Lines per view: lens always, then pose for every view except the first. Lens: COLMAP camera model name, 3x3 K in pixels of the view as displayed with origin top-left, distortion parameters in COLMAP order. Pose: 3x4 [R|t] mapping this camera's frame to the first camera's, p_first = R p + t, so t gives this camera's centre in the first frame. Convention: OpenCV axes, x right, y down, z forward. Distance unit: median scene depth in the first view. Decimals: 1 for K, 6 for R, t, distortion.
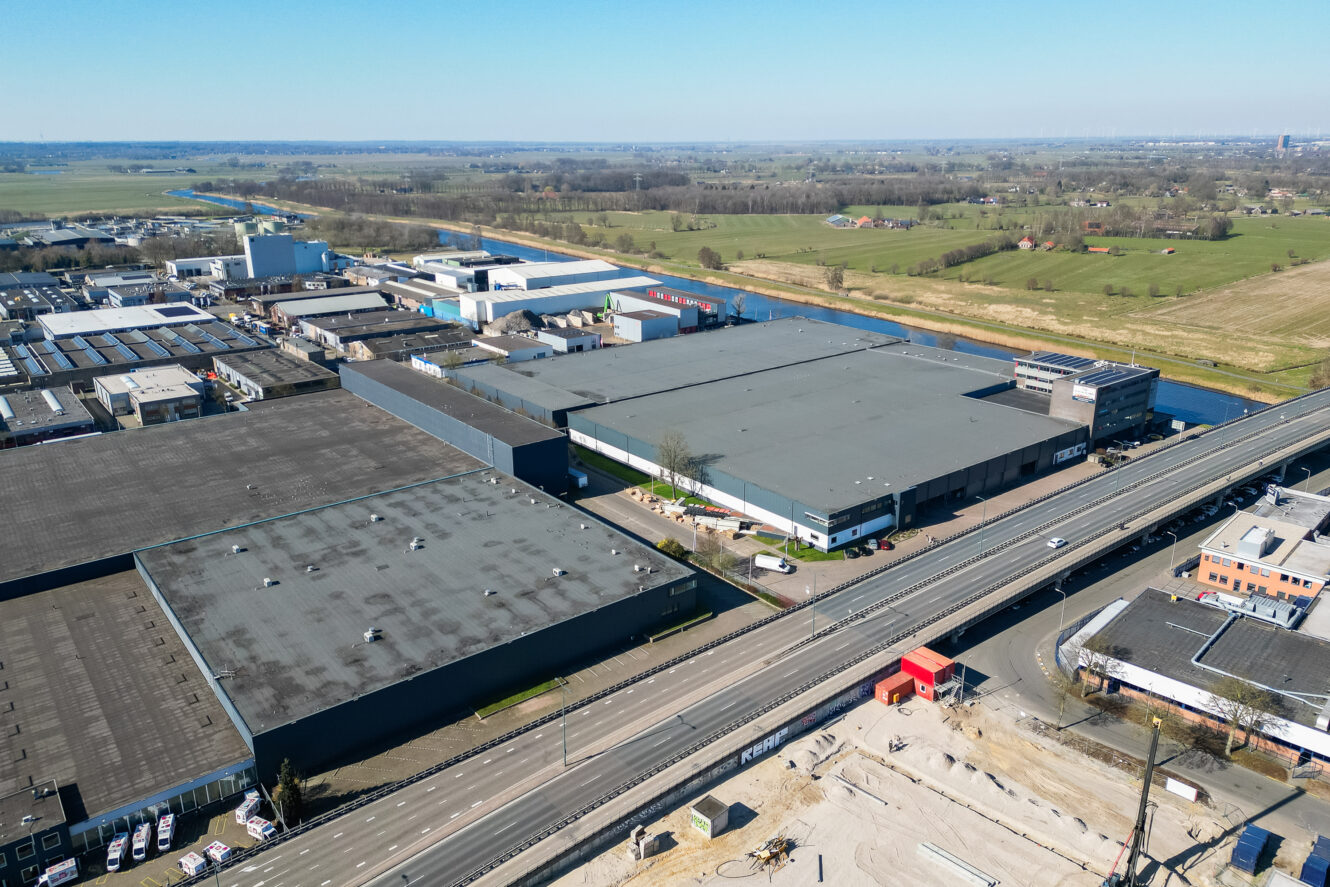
lens RADIAL K [[923.3, 0, 665.0], [0, 923.3, 443.5], [0, 0, 1]] dist [0.081390, -0.084709]
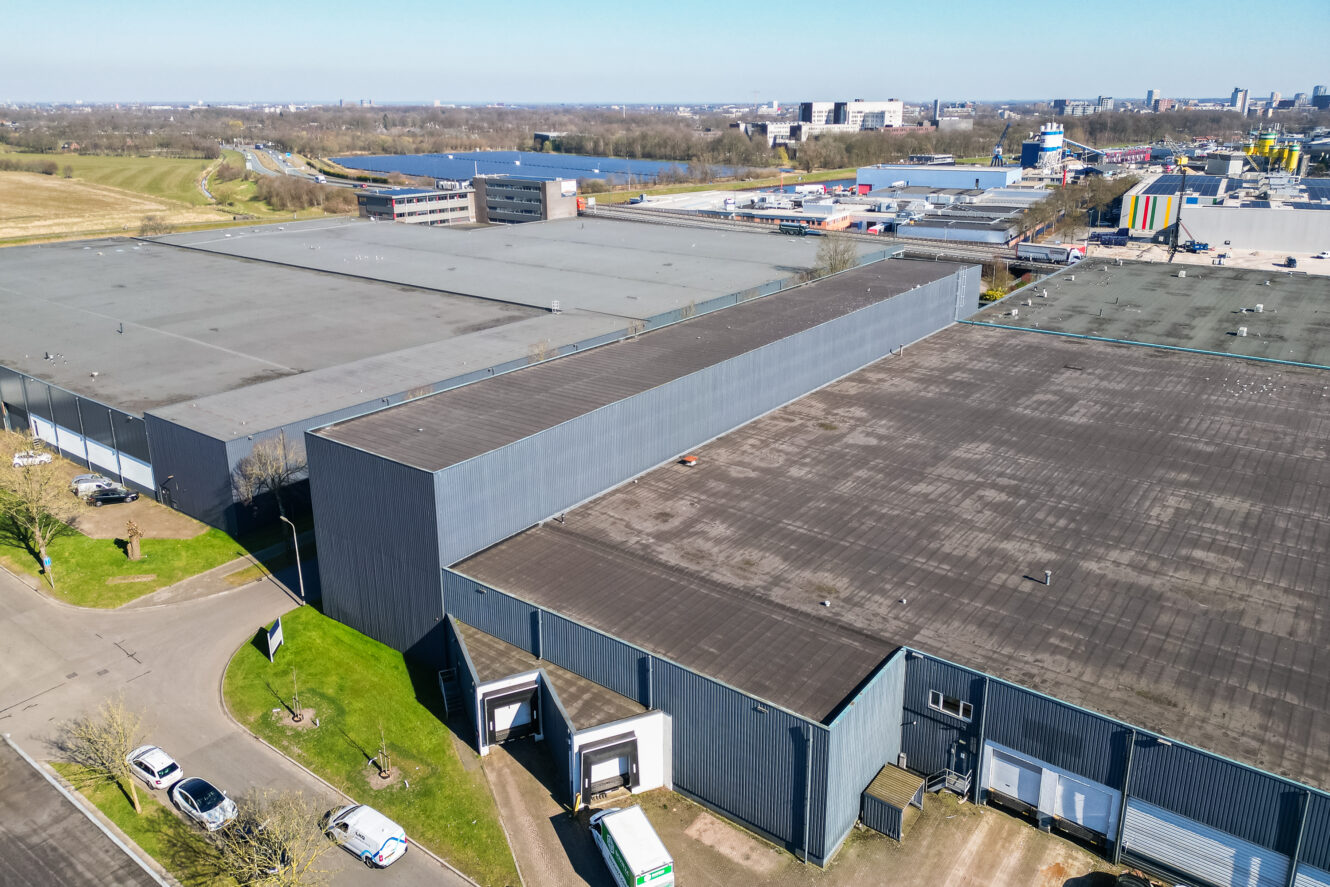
lens RADIAL K [[934.1, 0, 666.4], [0, 934.1, 405.3], [0, 0, 1]] dist [0.100109, -0.095735]
pose [[-0.244826, -0.294270, 0.923832, -0.830173], [0.304836, 0.881148, 0.361459, -0.240159], [-0.920399, 0.370112, -0.126024, 1.431591]]
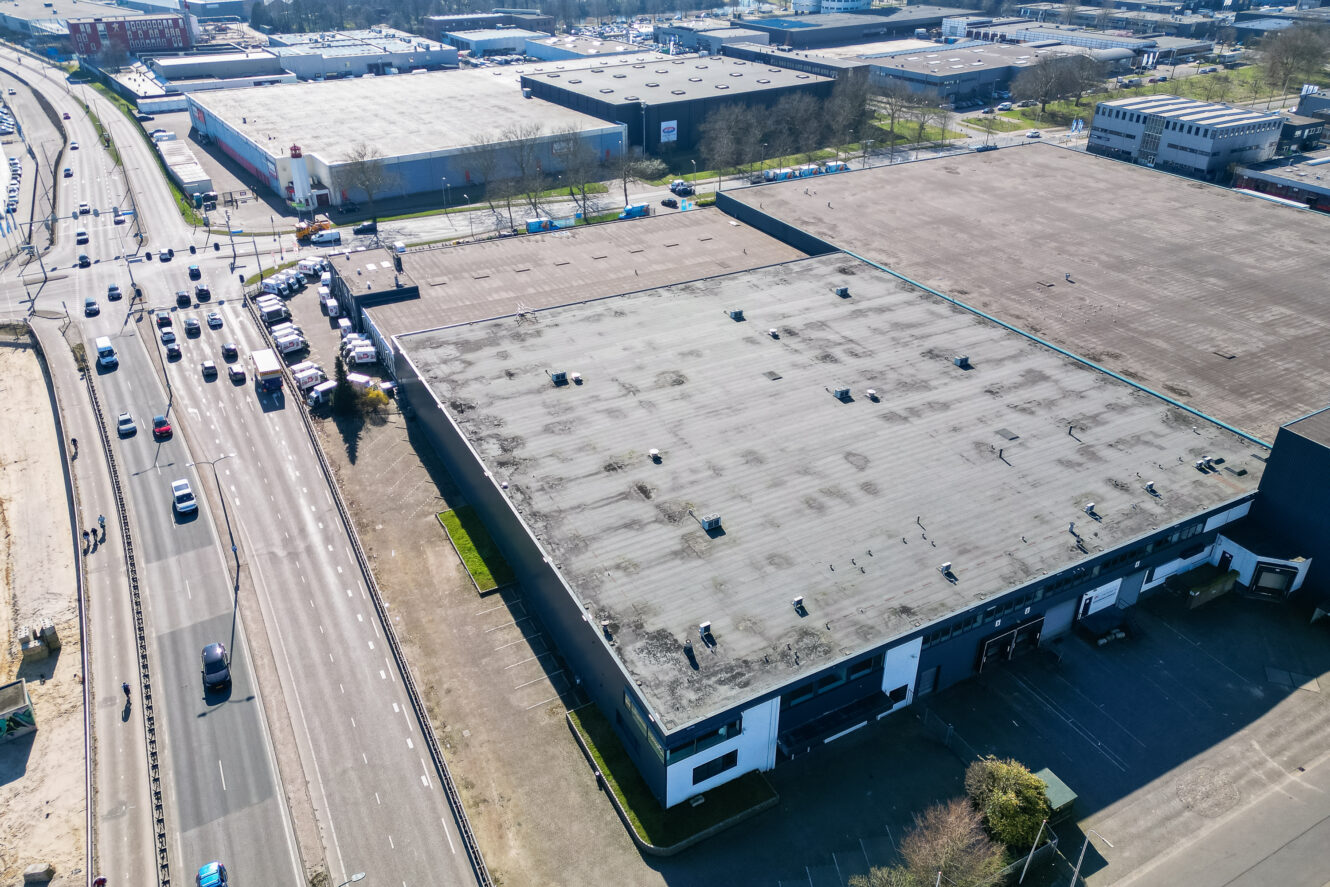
lens RADIAL K [[923.3, 0, 665.0], [0, 923.3, 443.5], [0, 0, 1]] dist [0.081390, -0.084709]
pose [[-0.179260, 0.498903, -0.847916, 0.250201], [-0.311340, 0.788811, 0.529947, -0.131546], [0.933238, 0.358989, 0.013926, 0.799575]]
